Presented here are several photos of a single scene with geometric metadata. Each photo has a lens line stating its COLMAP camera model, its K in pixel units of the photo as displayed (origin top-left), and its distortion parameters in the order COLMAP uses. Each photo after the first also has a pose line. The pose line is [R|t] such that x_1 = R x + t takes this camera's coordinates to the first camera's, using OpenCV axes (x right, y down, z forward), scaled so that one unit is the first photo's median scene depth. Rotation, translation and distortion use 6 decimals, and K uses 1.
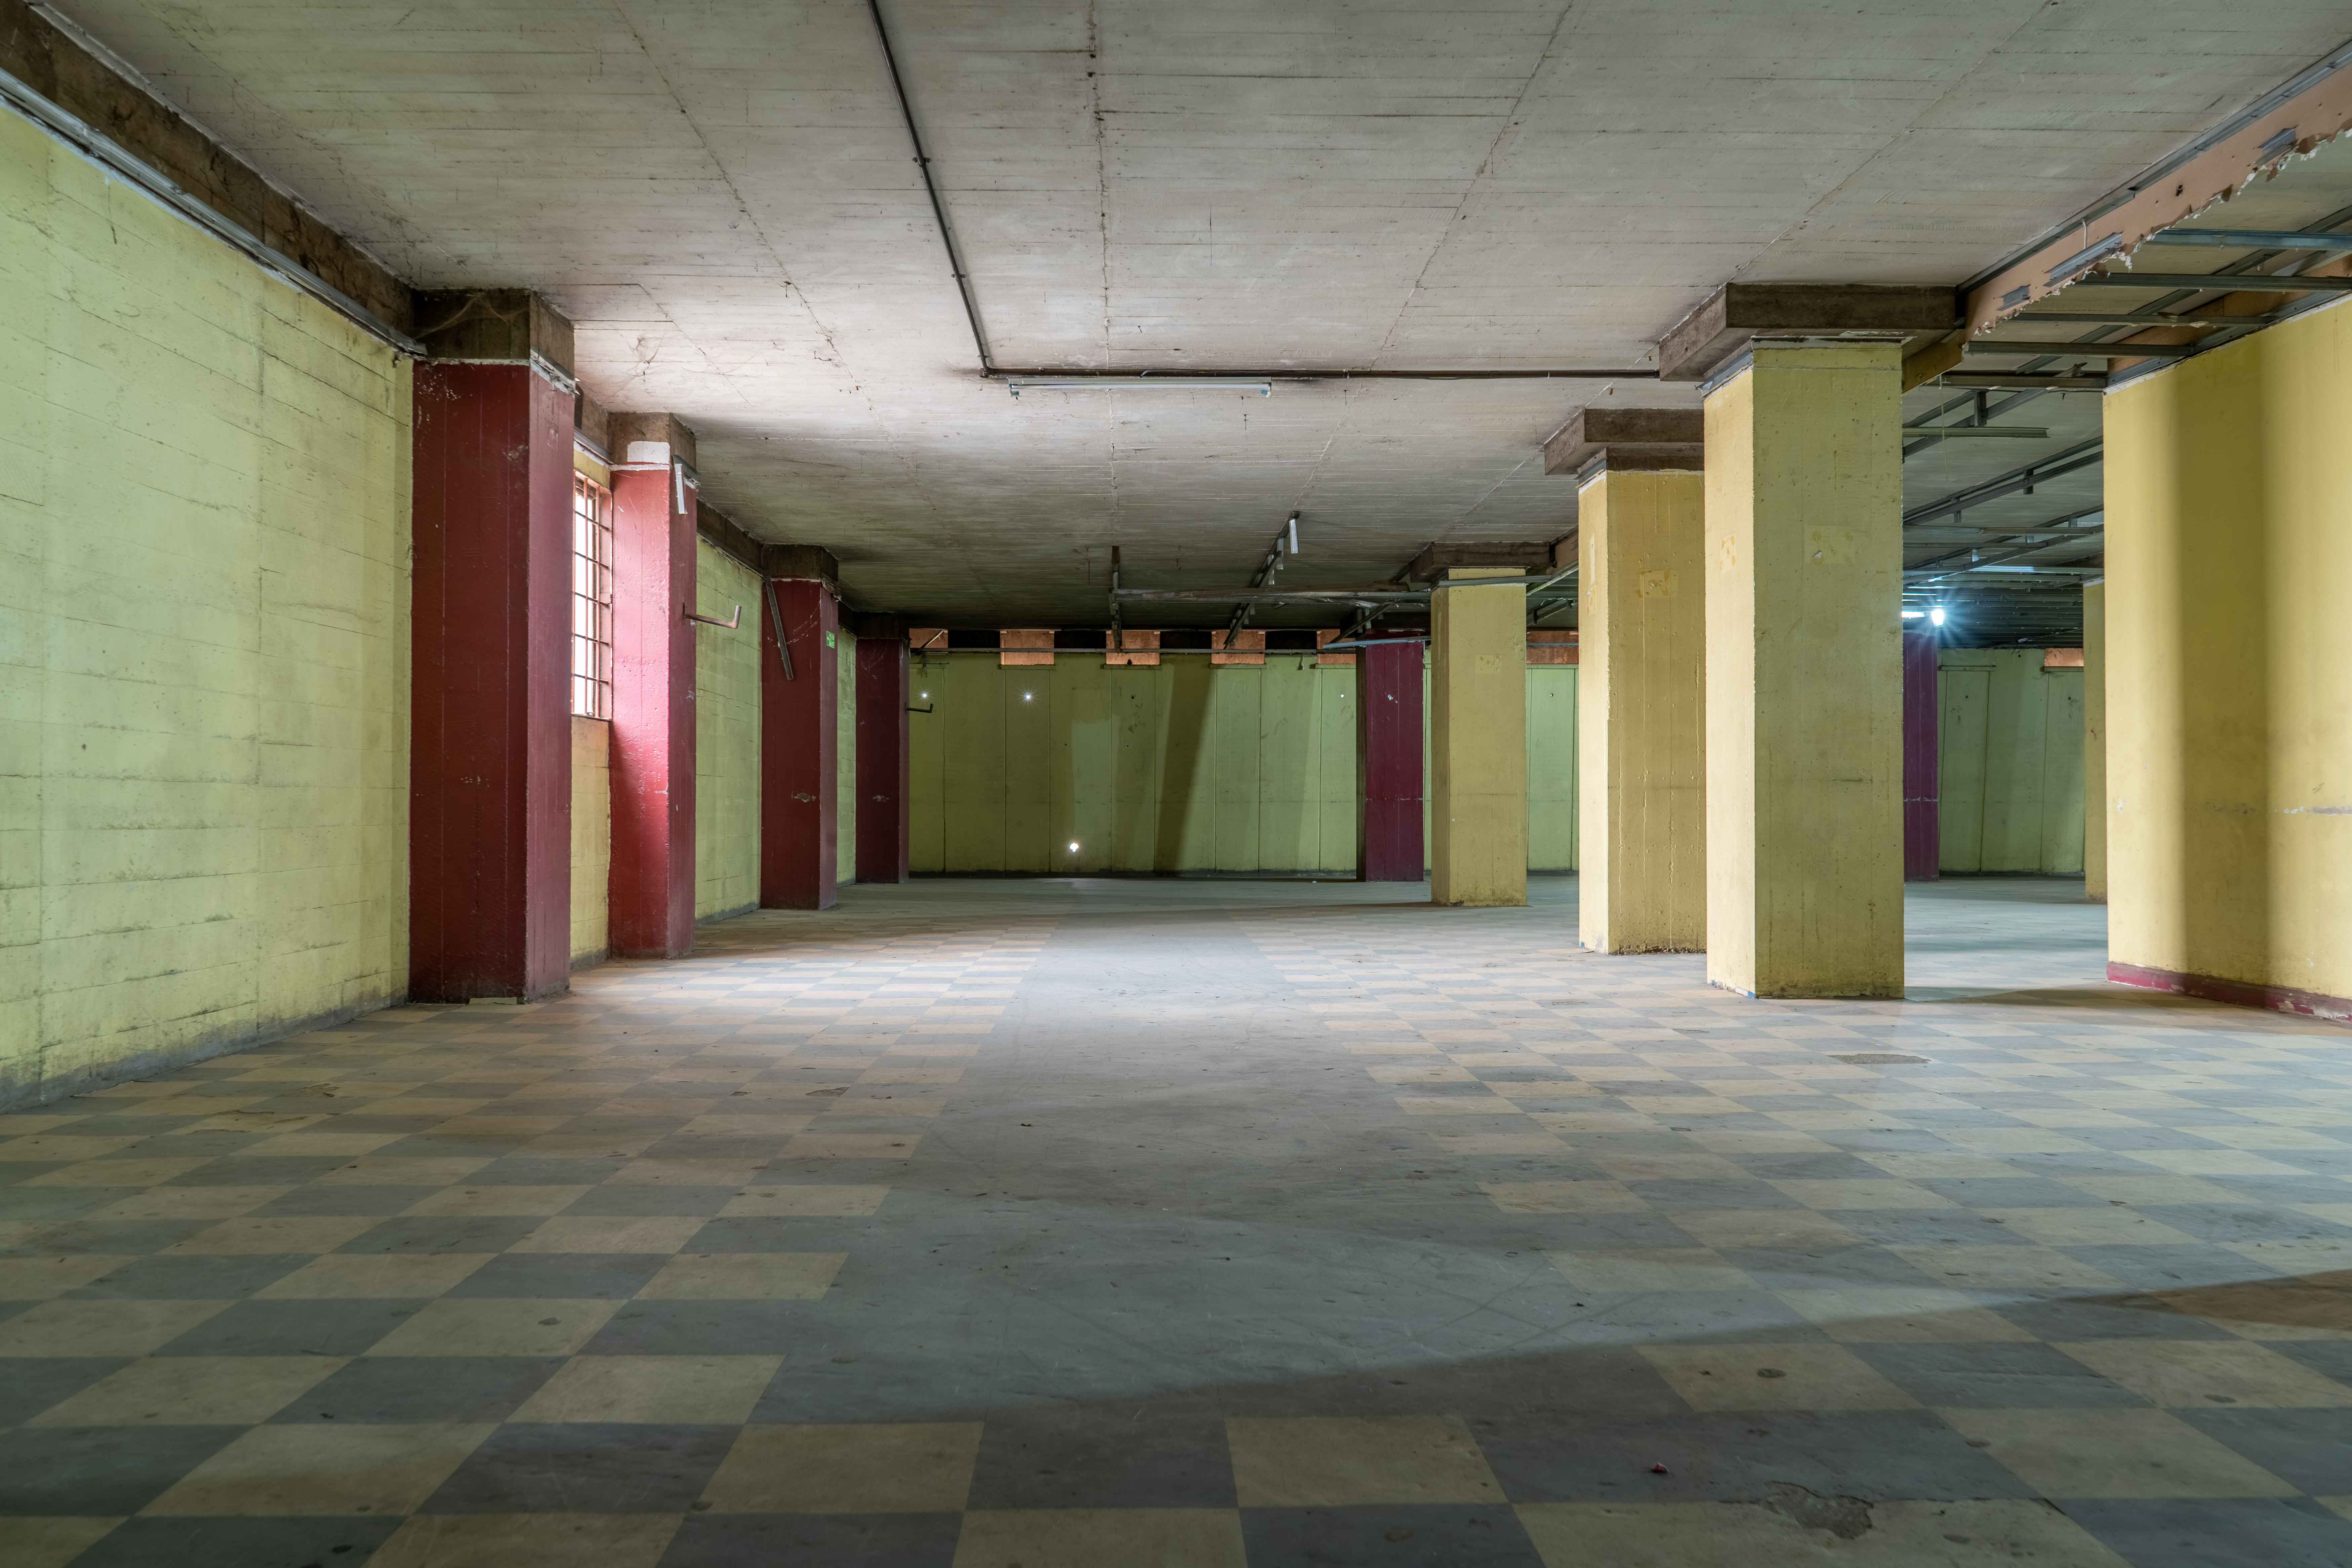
lens RADIAL K [[1865.0, 0, 1176.0], [0, 1865.0, 784.0], [0, 0, 1]] dist [0.002279, -0.004257]
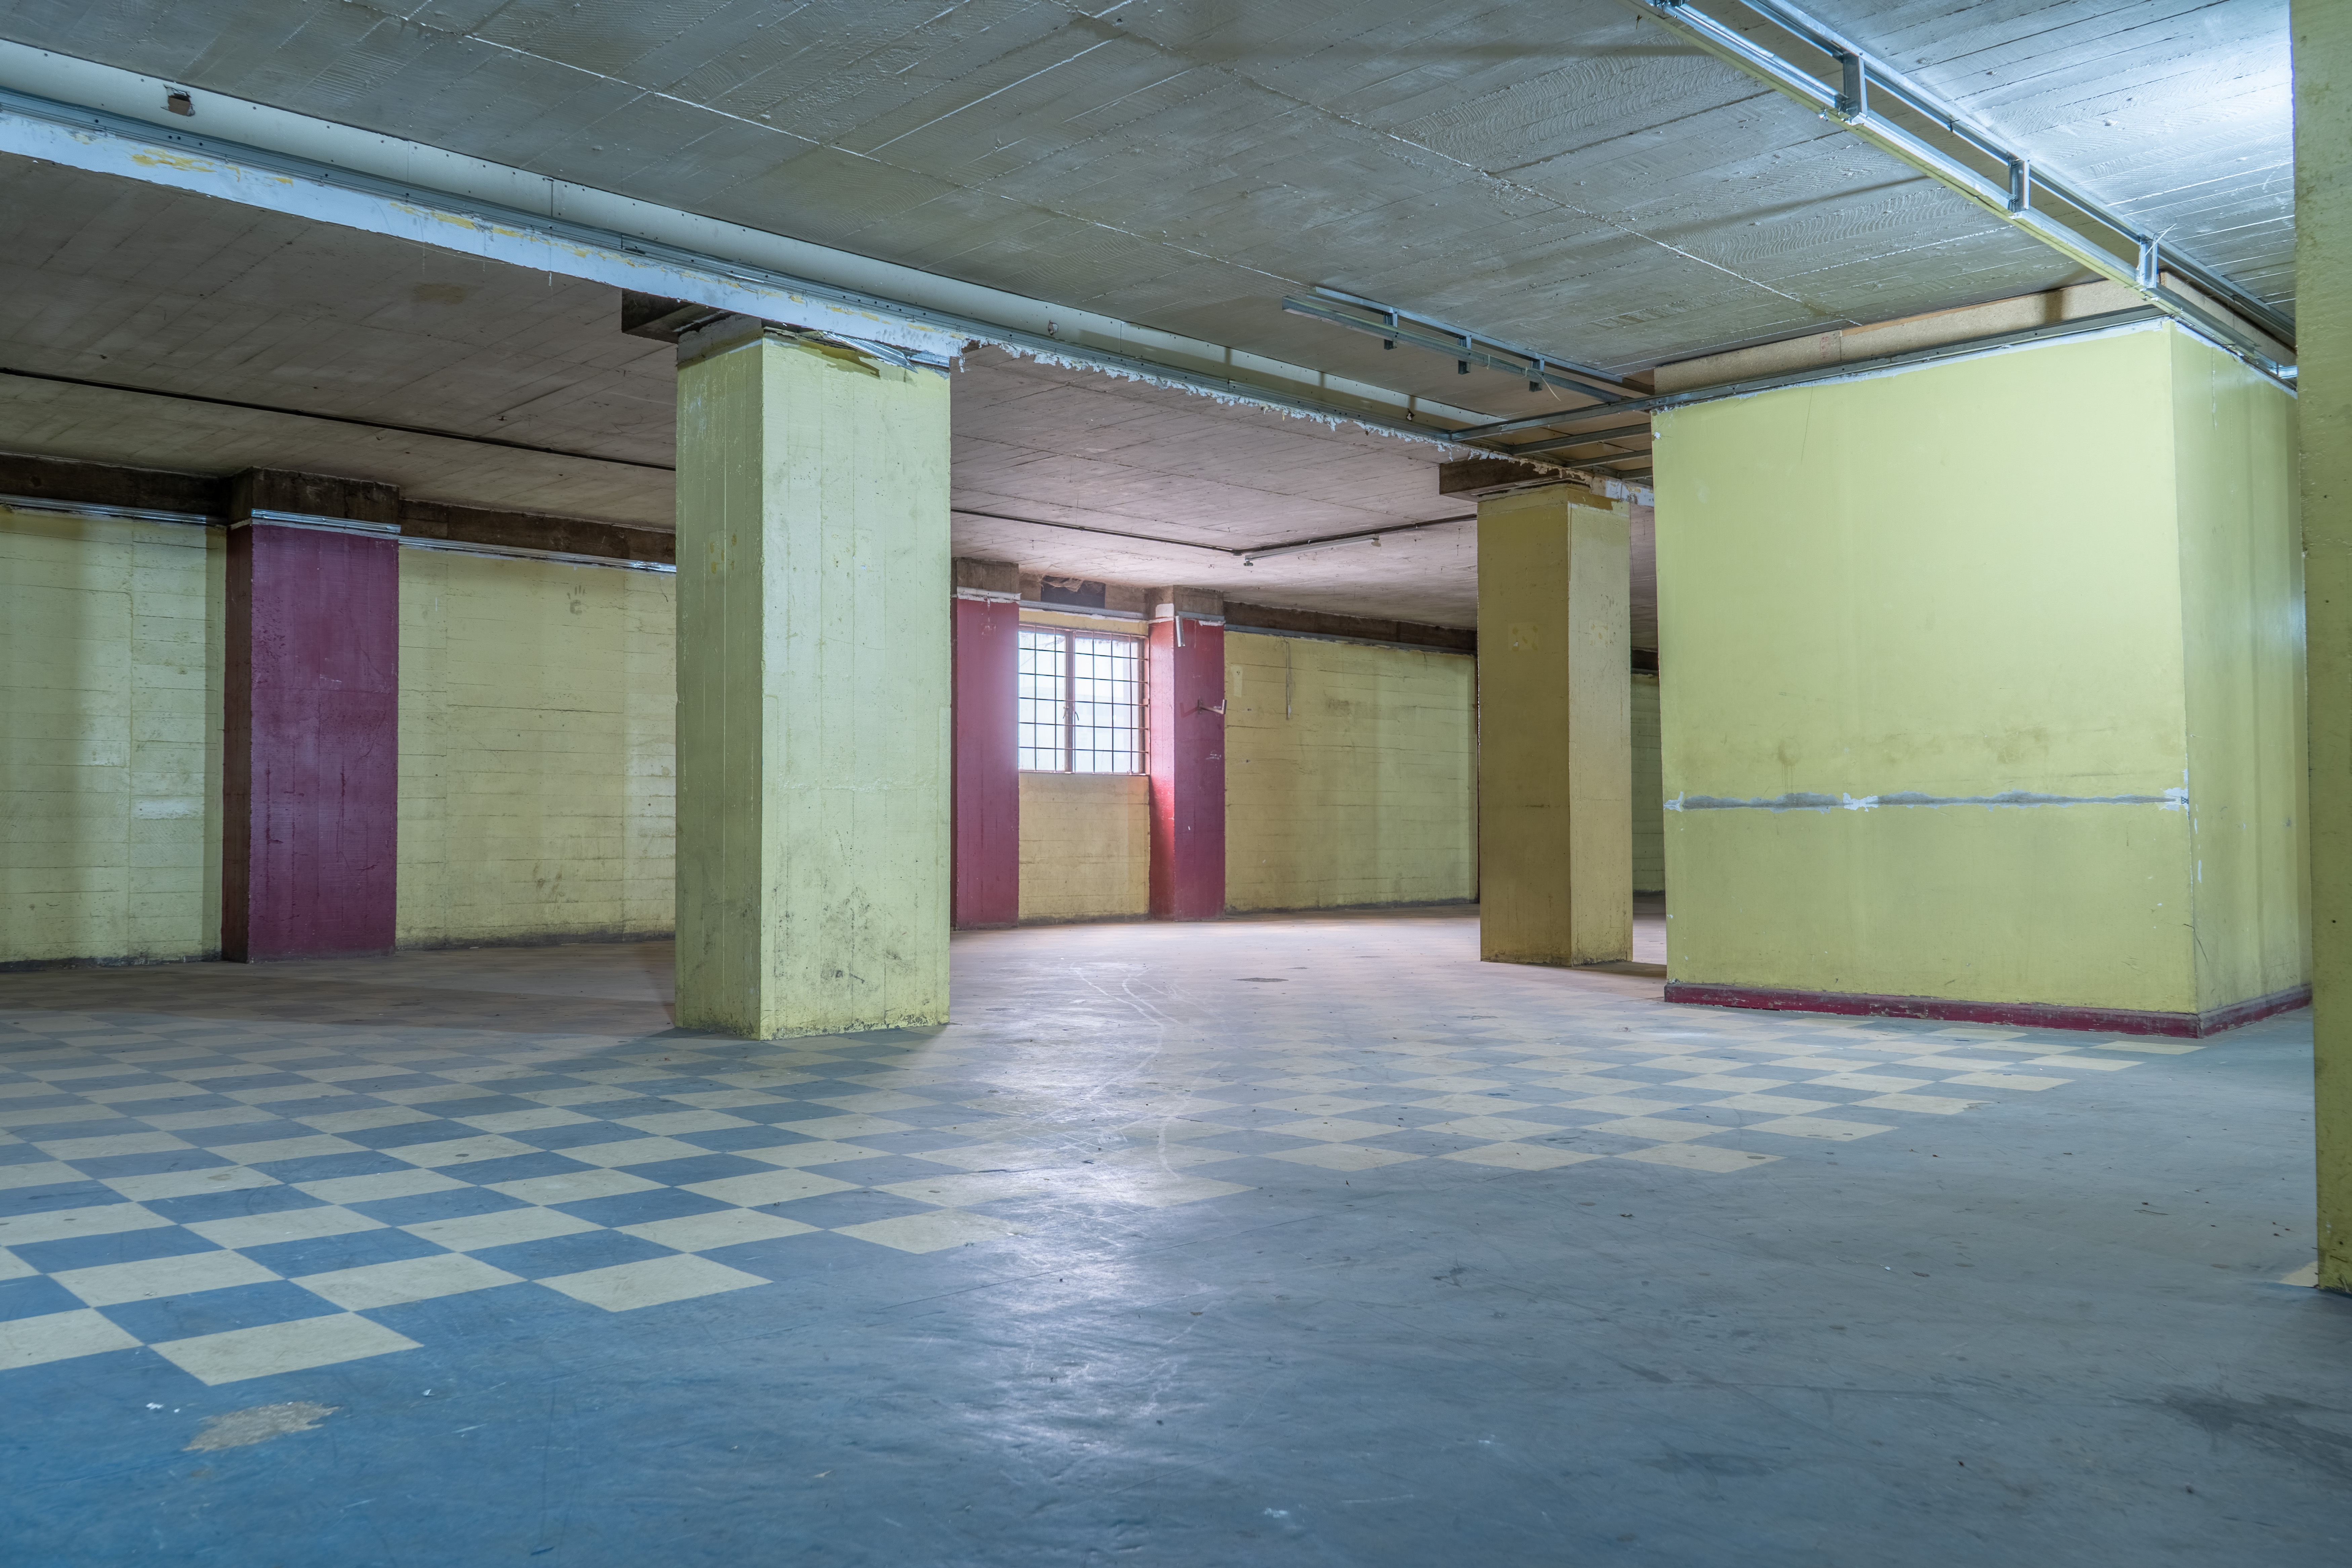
lens RADIAL K [[1865.0, 0, 1176.0], [0, 1865.0, 784.0], [0, 0, 1]] dist [0.002279, -0.004257]
pose [[0.675222, -0.020035, -0.737342, 1.197612], [0.010993, 0.999793, -0.017100, 0.002327], [0.737532, 0.003441, 0.675303, -0.124747]]
